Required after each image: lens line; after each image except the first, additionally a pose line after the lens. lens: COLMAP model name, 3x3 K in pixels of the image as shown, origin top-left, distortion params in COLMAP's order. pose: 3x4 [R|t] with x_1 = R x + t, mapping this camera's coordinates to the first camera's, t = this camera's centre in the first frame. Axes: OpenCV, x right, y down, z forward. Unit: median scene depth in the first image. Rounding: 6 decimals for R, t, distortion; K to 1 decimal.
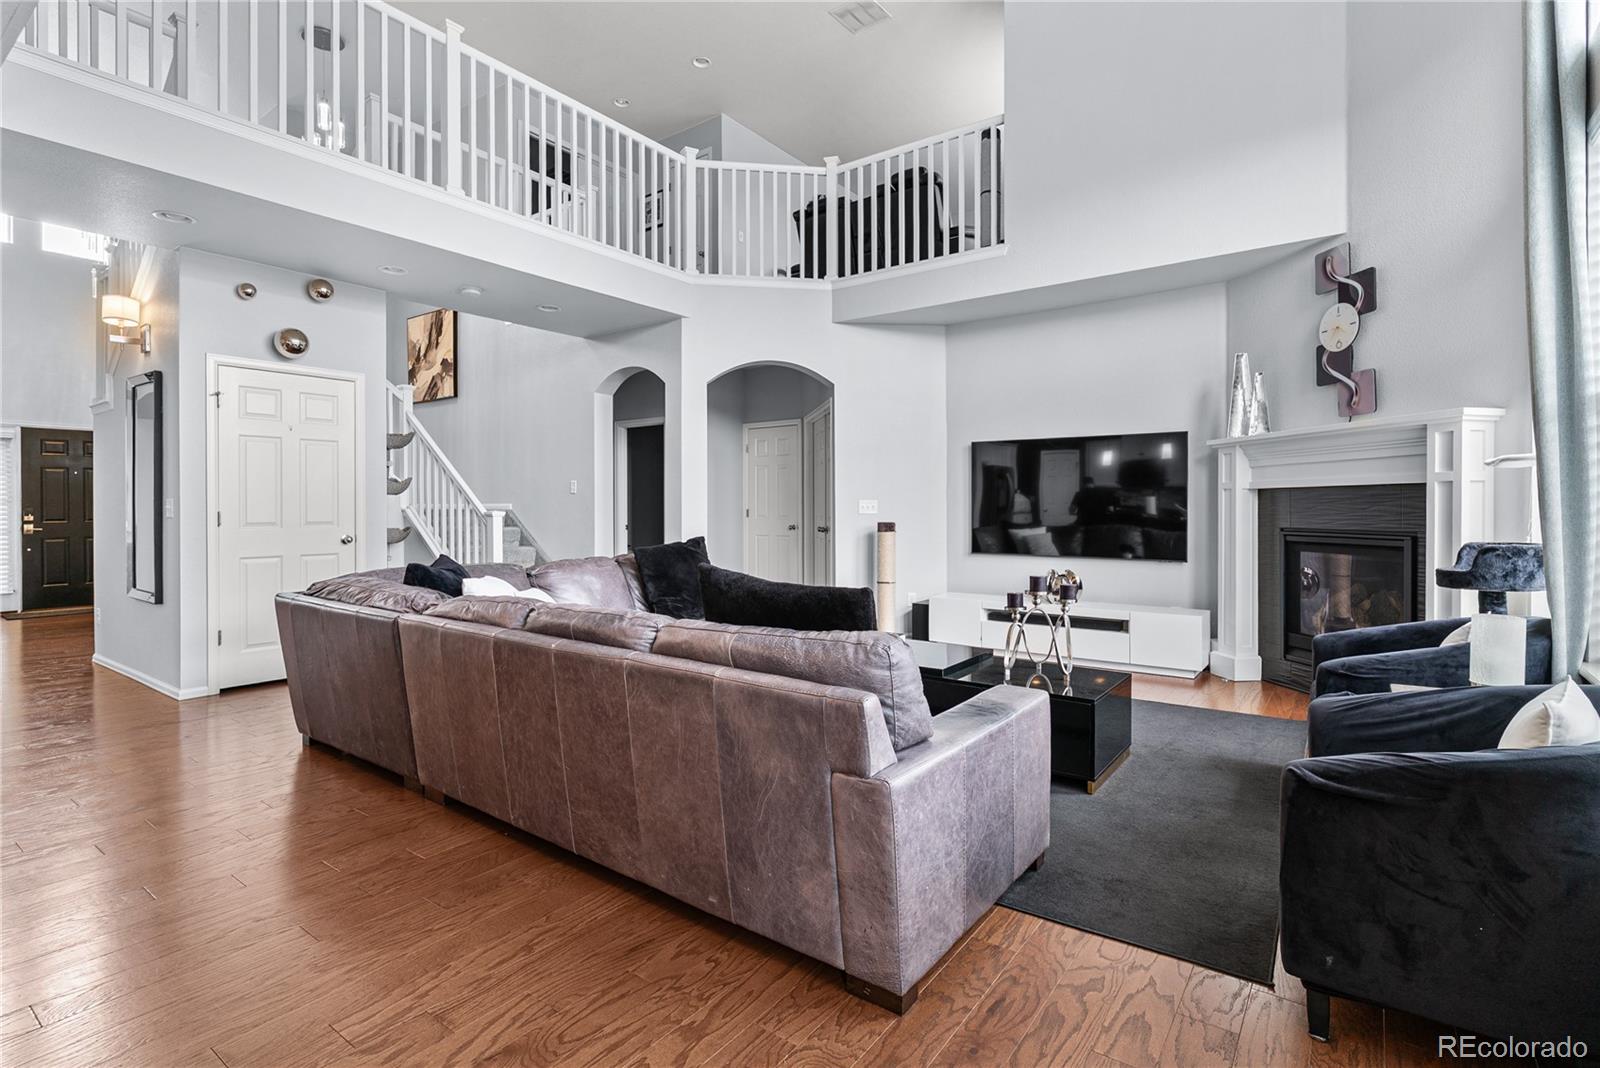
lens RADIAL K [[782.1, 0, 801.7], [0, 782.1, 507.1], [0, 0, 1]] dist [-0.001038, -0.000220]
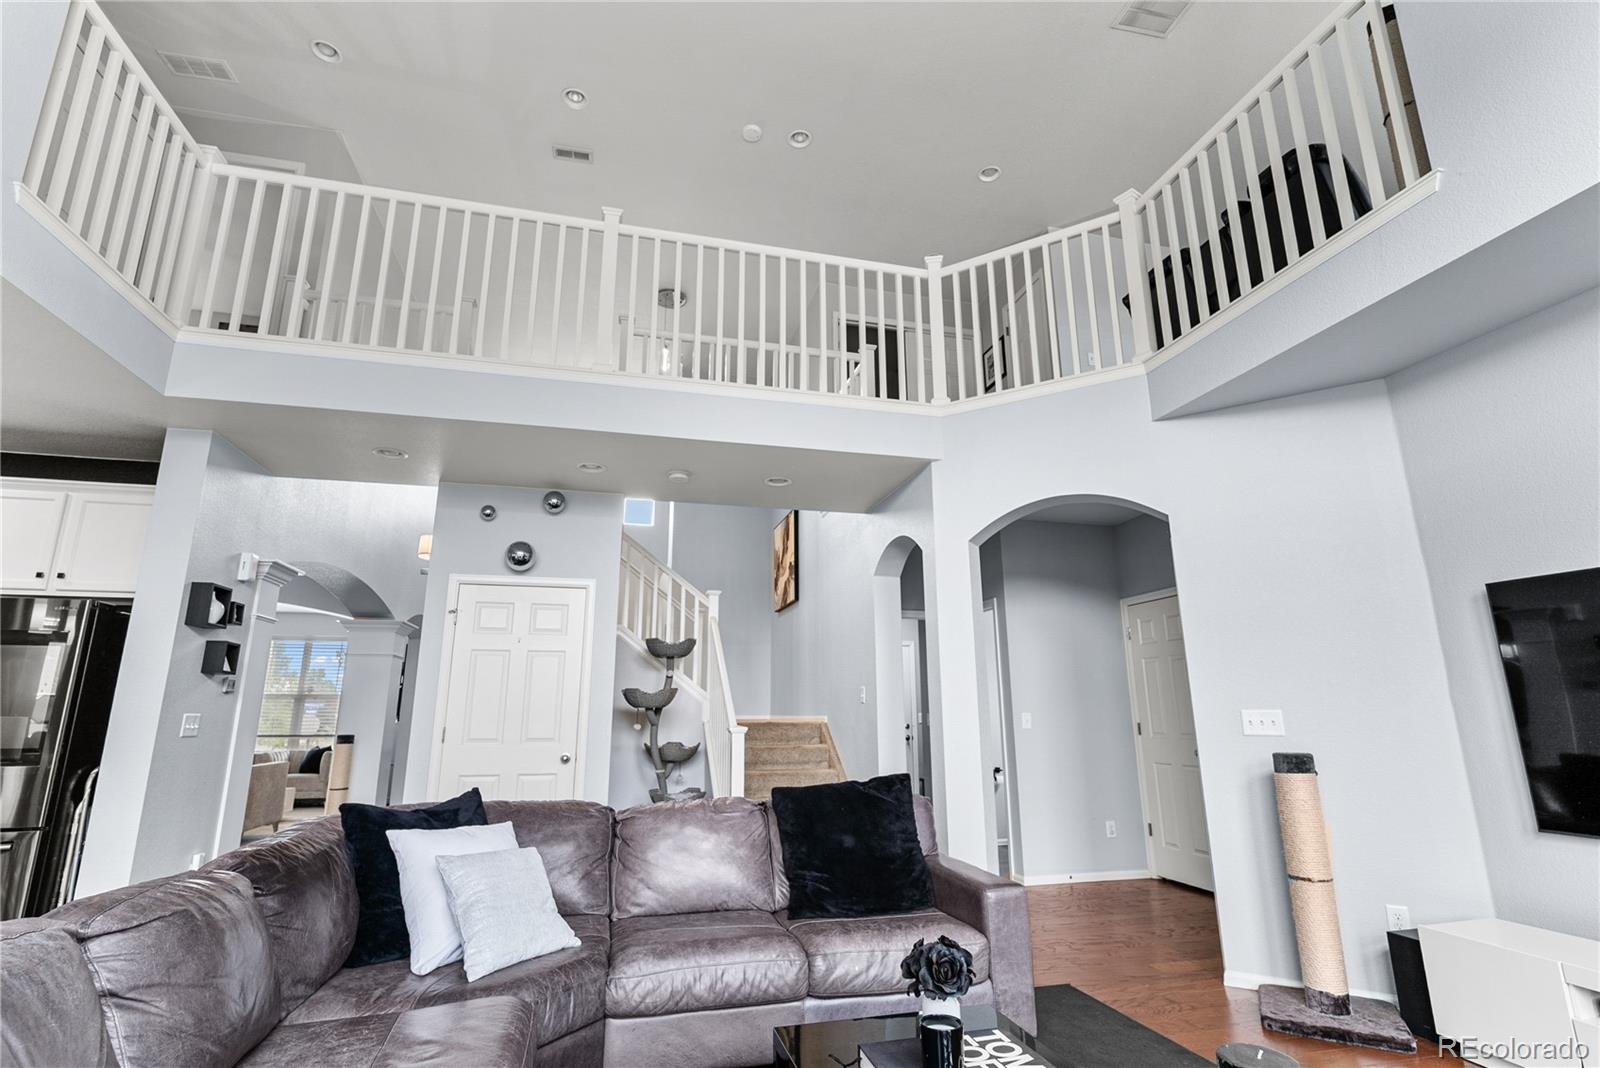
lens RADIAL K [[764.8, 0, 800.4], [0, 764.8, 529.6], [0, 0, 1]] dist [0.001285, 0.000646]
pose [[0.767501, -0.153581, -0.622379, 0.191435], [0.002216, 0.971507, -0.237001, -0.005100], [0.641044, 0.180519, 0.745972, 0.373671]]
